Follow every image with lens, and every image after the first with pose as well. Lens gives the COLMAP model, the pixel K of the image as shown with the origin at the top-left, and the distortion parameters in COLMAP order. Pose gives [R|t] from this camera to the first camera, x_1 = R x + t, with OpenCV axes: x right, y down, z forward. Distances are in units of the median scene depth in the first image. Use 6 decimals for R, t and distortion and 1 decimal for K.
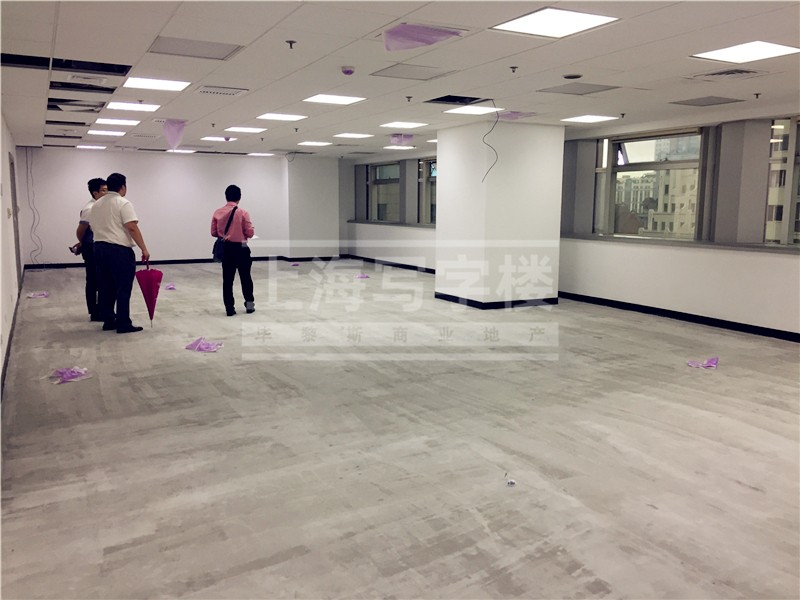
lens RADIAL K [[681.4, 0, 400.0], [0, 681.4, 300.0], [0, 0, 1]] dist [0.069365, -0.068769]
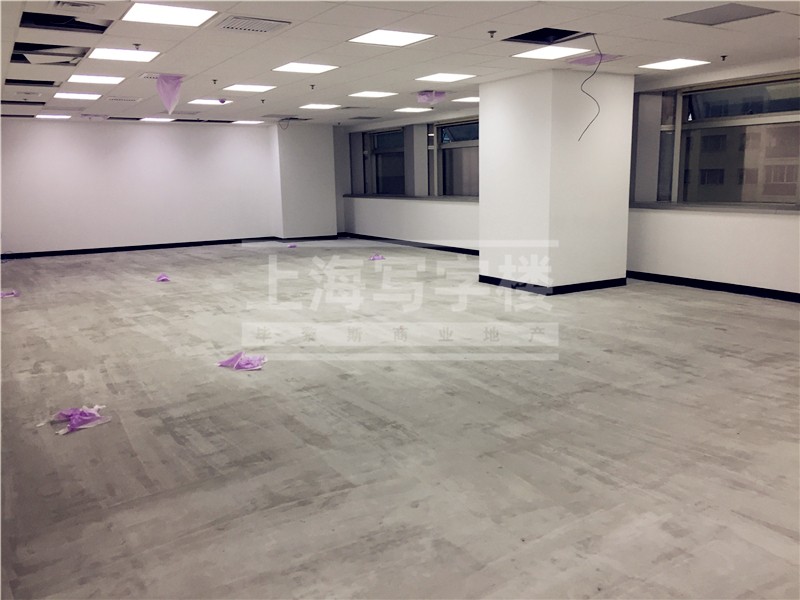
lens RADIAL K [[681.4, 0, 400.0], [0, 681.4, 300.0], [0, 0, 1]] dist [0.069365, -0.068769]
pose [[0.997845, -0.034562, 0.055774, -0.158485], [0.032386, 0.998696, 0.039461, -0.028801], [-0.057066, -0.037569, 0.997663, 0.234109]]
